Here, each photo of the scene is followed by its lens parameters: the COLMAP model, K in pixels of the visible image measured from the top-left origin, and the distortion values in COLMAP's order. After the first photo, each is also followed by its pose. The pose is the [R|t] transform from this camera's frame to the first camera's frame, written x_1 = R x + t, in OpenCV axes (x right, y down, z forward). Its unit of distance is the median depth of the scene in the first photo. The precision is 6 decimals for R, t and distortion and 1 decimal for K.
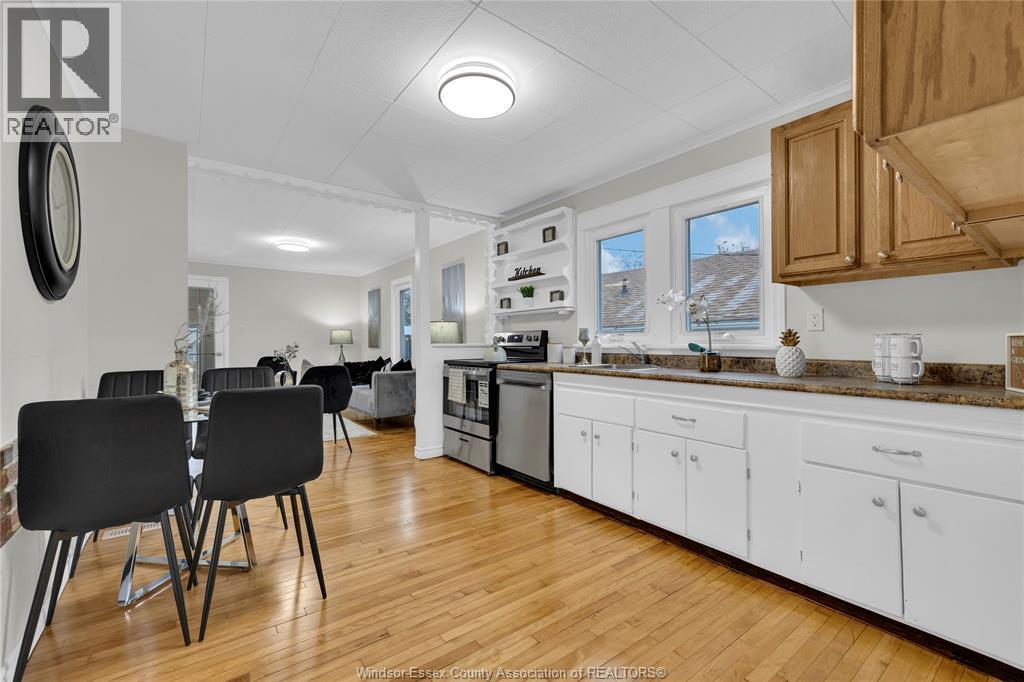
lens RADIAL K [[432.2, 0, 510.0], [0, 432.2, 337.8], [0, 0, 1]] dist [0.017072, 0.000170]
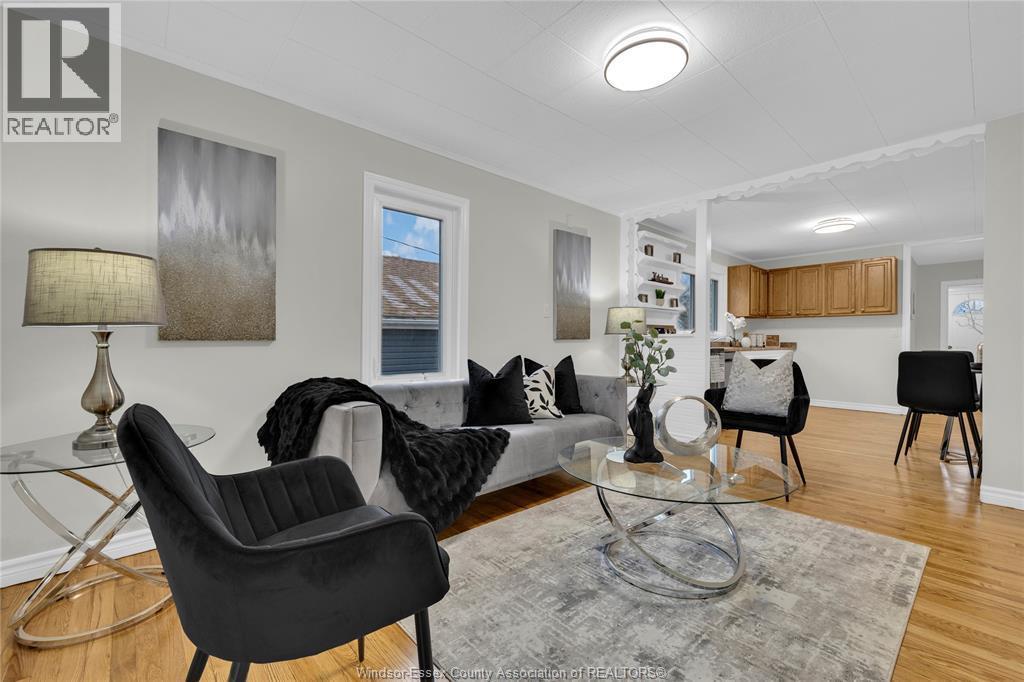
lens RADIAL K [[432.2, 0, 510.0], [0, 432.2, 337.8], [0, 0, 1]] dist [0.017072, 0.000170]
pose [[-0.100378, 0.006354, 0.994929, -1.198266], [-0.014886, 0.999858, -0.007887, 0.038173], [-0.994838, -0.015602, -0.100269, 1.601403]]
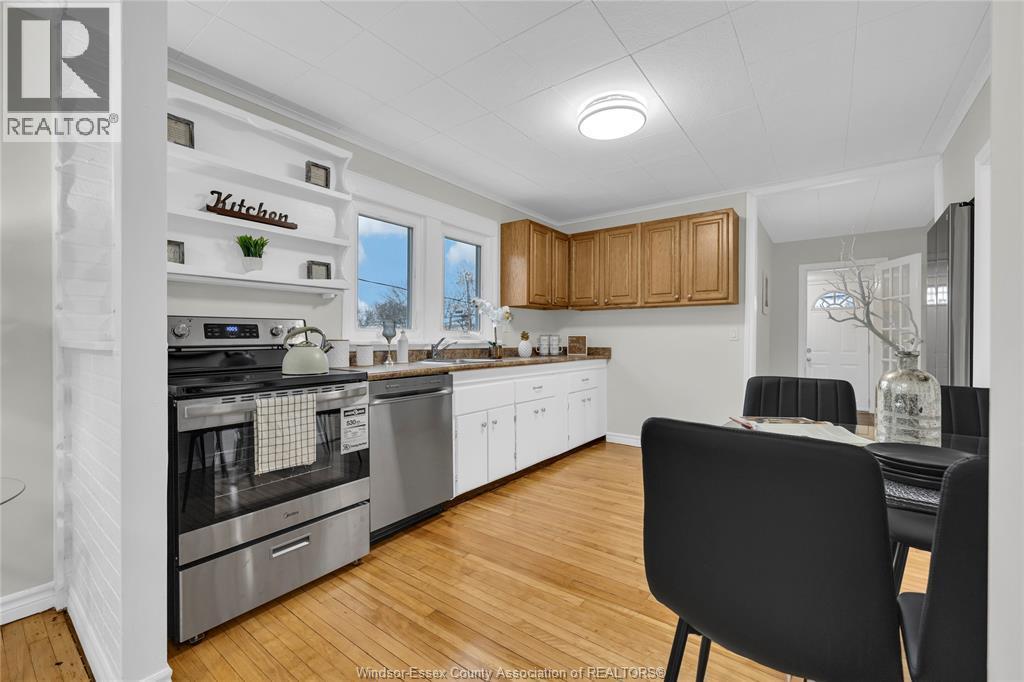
lens RADIAL K [[432.2, 0, 510.0], [0, 432.2, 337.8], [0, 0, 1]] dist [0.017072, 0.000170]
pose [[-0.278799, -0.000591, 0.960349, -0.599320], [-0.012339, 0.999919, -0.002967, 0.007545], [-0.960270, -0.012677, -0.278784, 0.860998]]
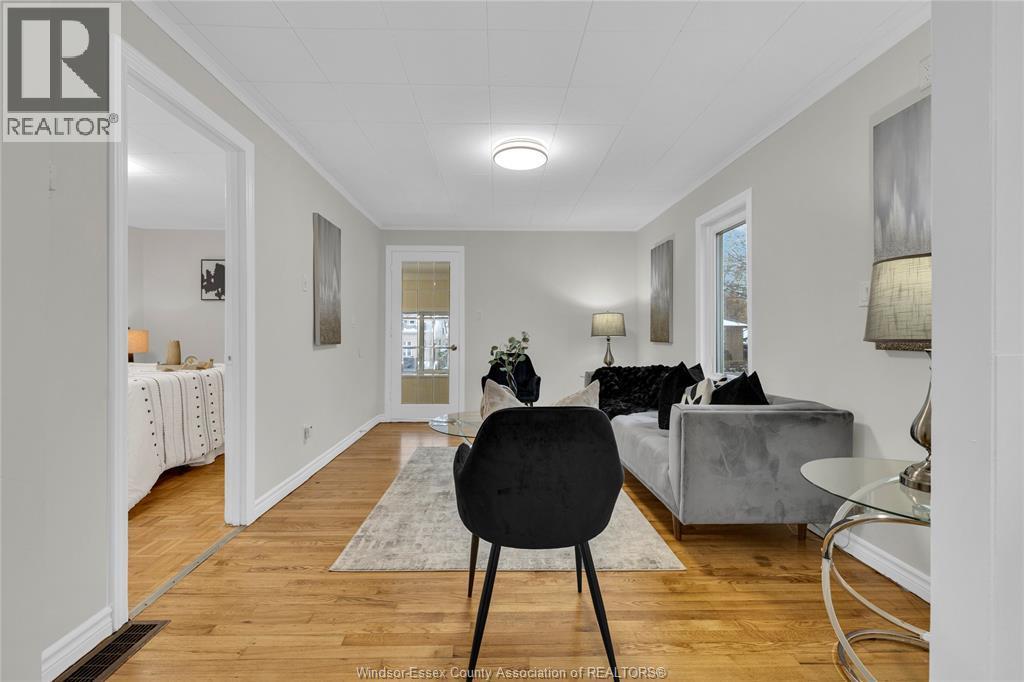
lens RADIAL K [[432.2, 0, 510.0], [0, 432.2, 337.8], [0, 0, 1]] dist [0.017072, 0.000170]
pose [[0.820628, 0.012495, -0.571326, -0.276899], [-0.001128, 0.999794, 0.020245, 0.009212], [0.571461, -0.015969, 0.820474, 0.760609]]
